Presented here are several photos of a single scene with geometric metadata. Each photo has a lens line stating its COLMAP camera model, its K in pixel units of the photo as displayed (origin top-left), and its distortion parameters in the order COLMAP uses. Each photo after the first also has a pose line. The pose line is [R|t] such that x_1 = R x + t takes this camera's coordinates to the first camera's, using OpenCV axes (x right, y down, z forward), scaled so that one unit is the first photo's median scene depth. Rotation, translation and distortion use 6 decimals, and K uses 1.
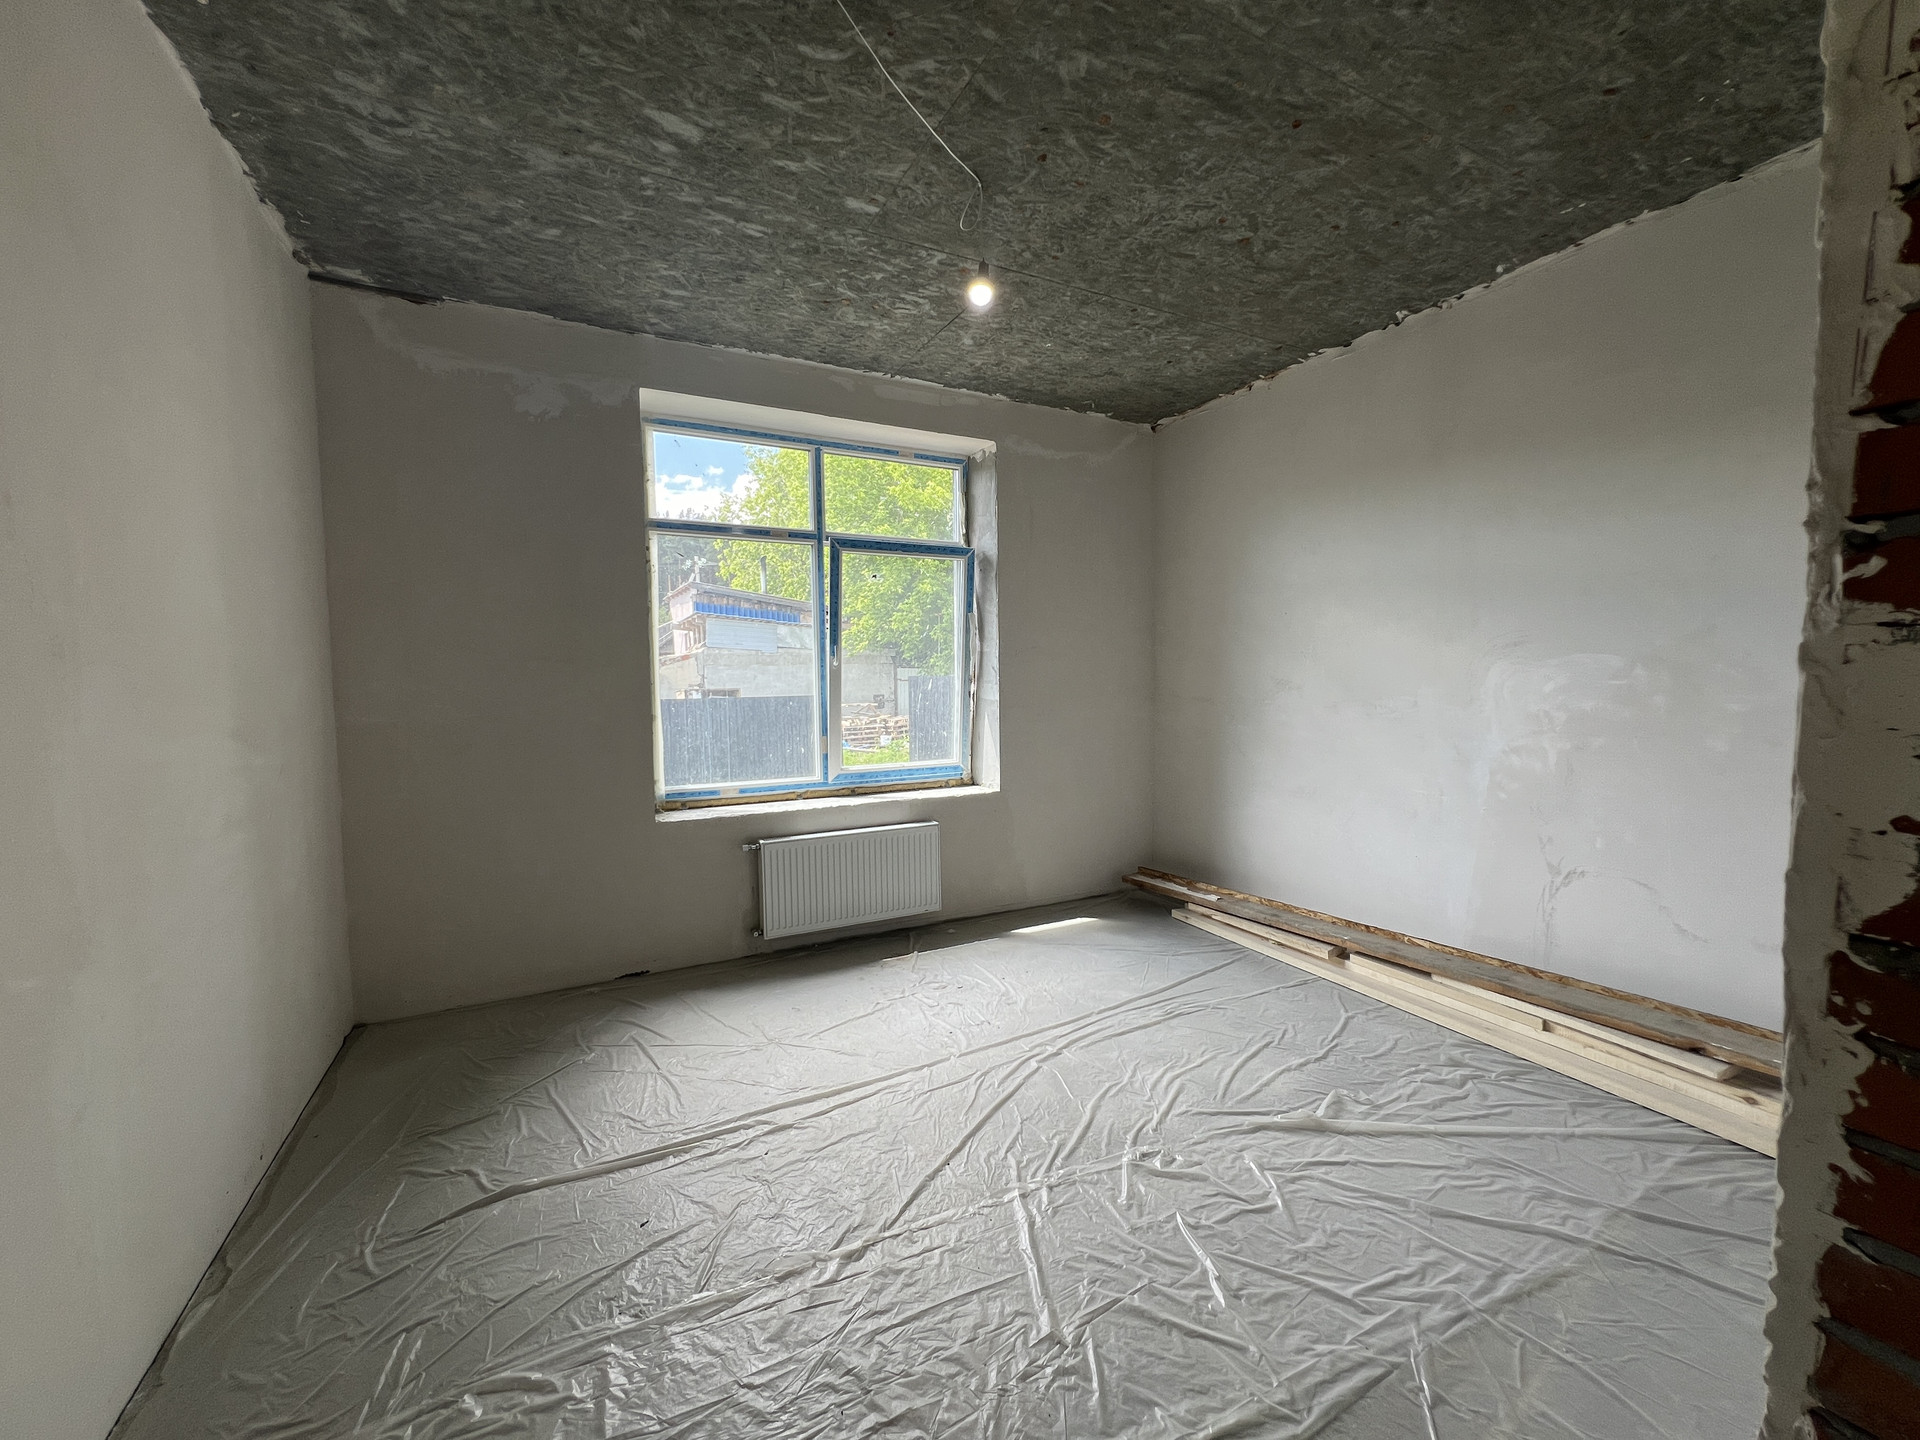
lens RADIAL K [[768.9, 0, 957.8], [0, 768.9, 721.1], [0, 0, 1]] dist [-0.001108, 0.000615]
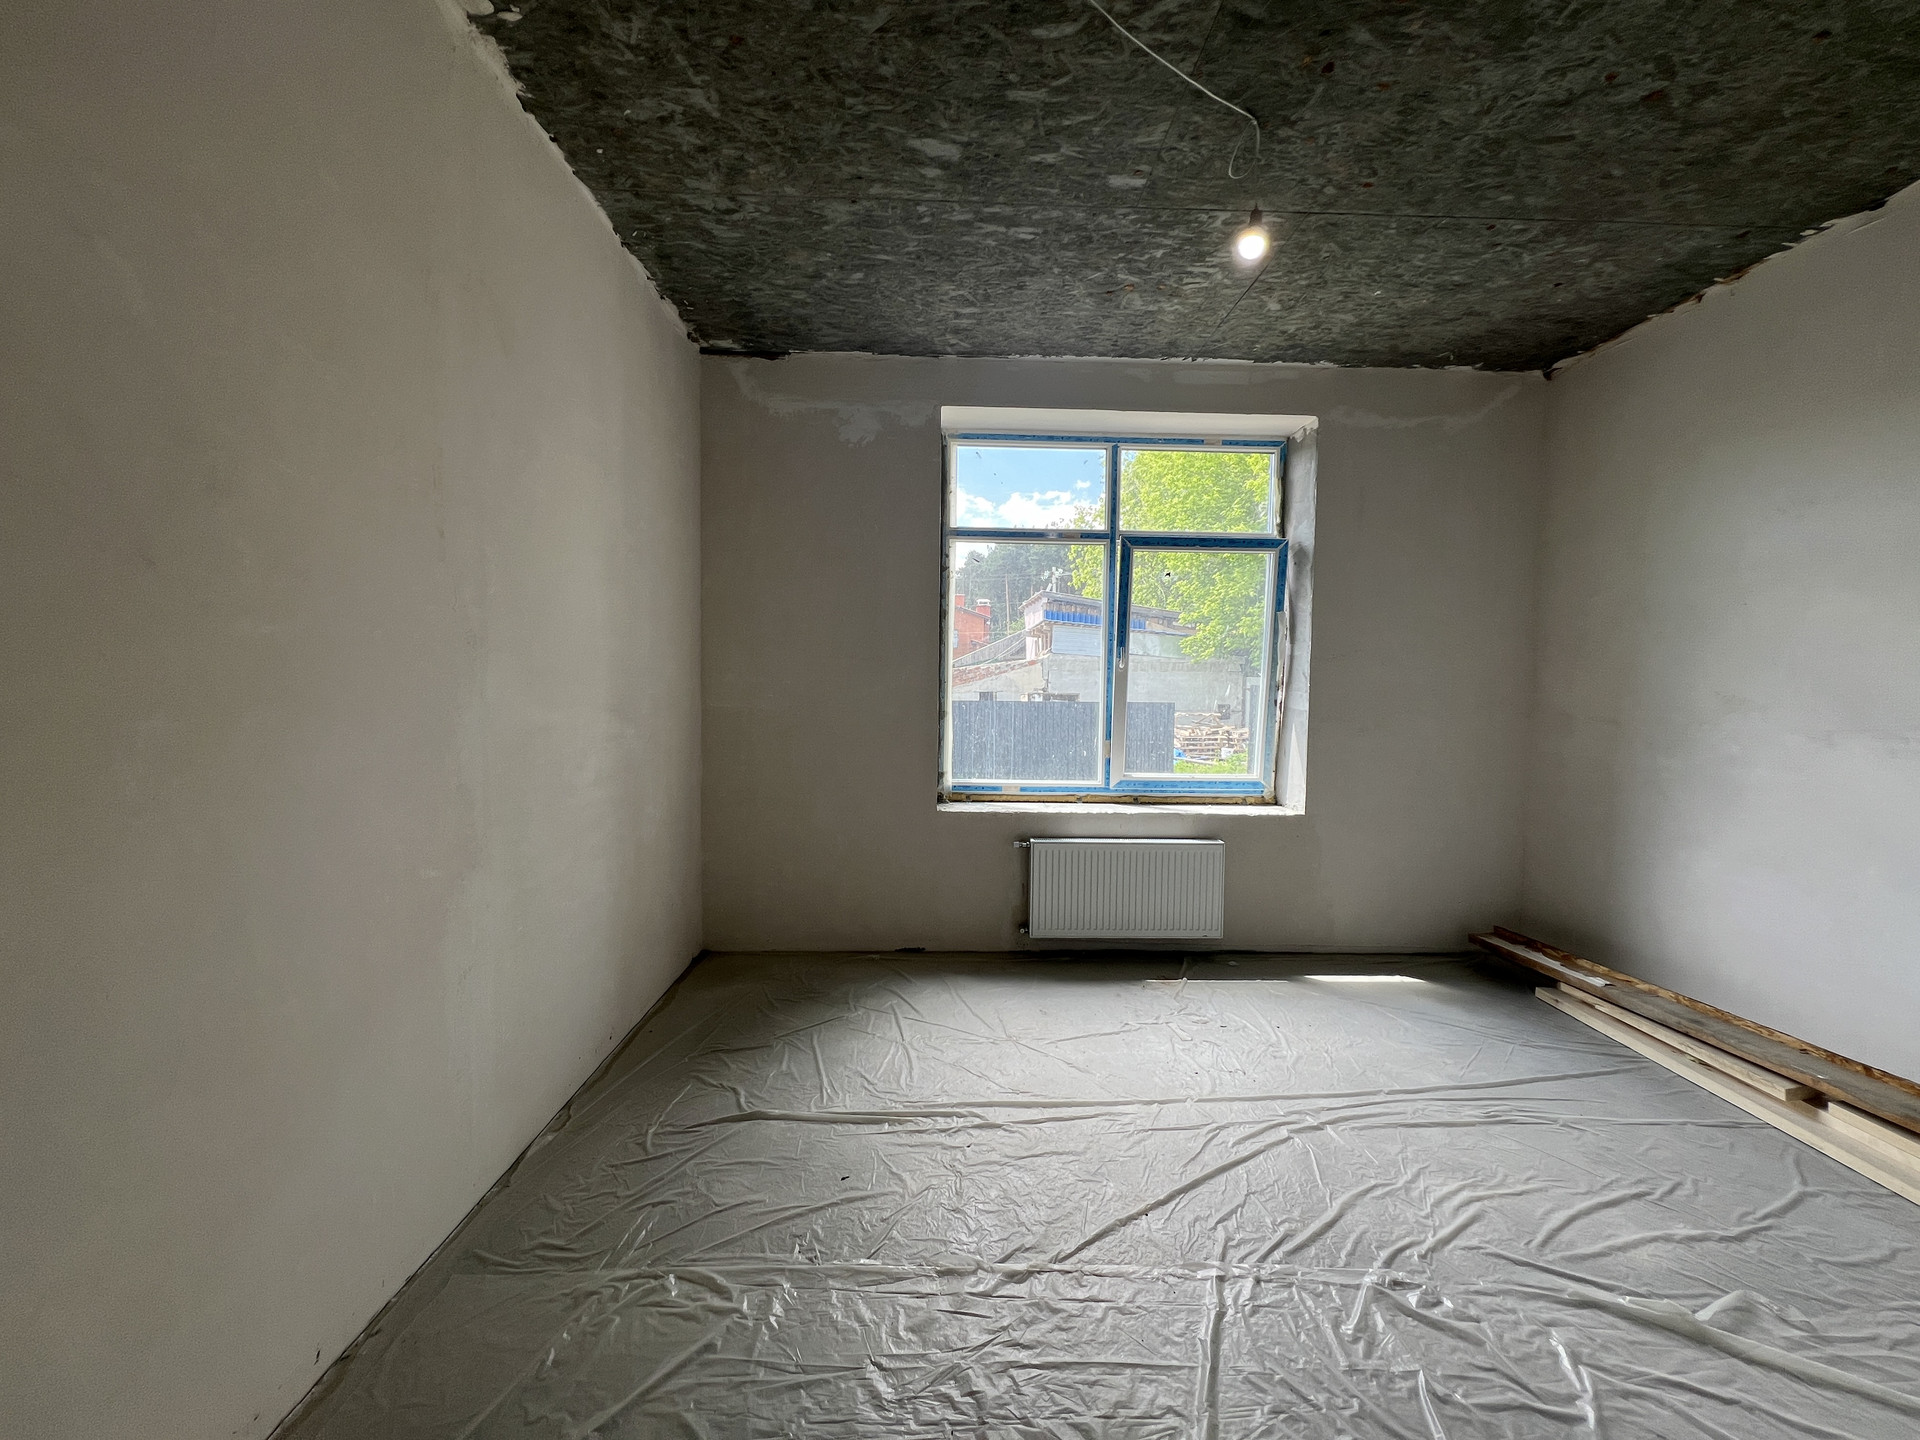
lens RADIAL K [[768.9, 0, 957.8], [0, 768.9, 721.1], [0, 0, 1]] dist [-0.001108, 0.000615]
pose [[0.900629, 0.045121, -0.432240, 0.126595], [-0.049268, 0.998784, 0.001607, 0.005287], [0.431787, 0.019848, 0.901757, 0.065028]]
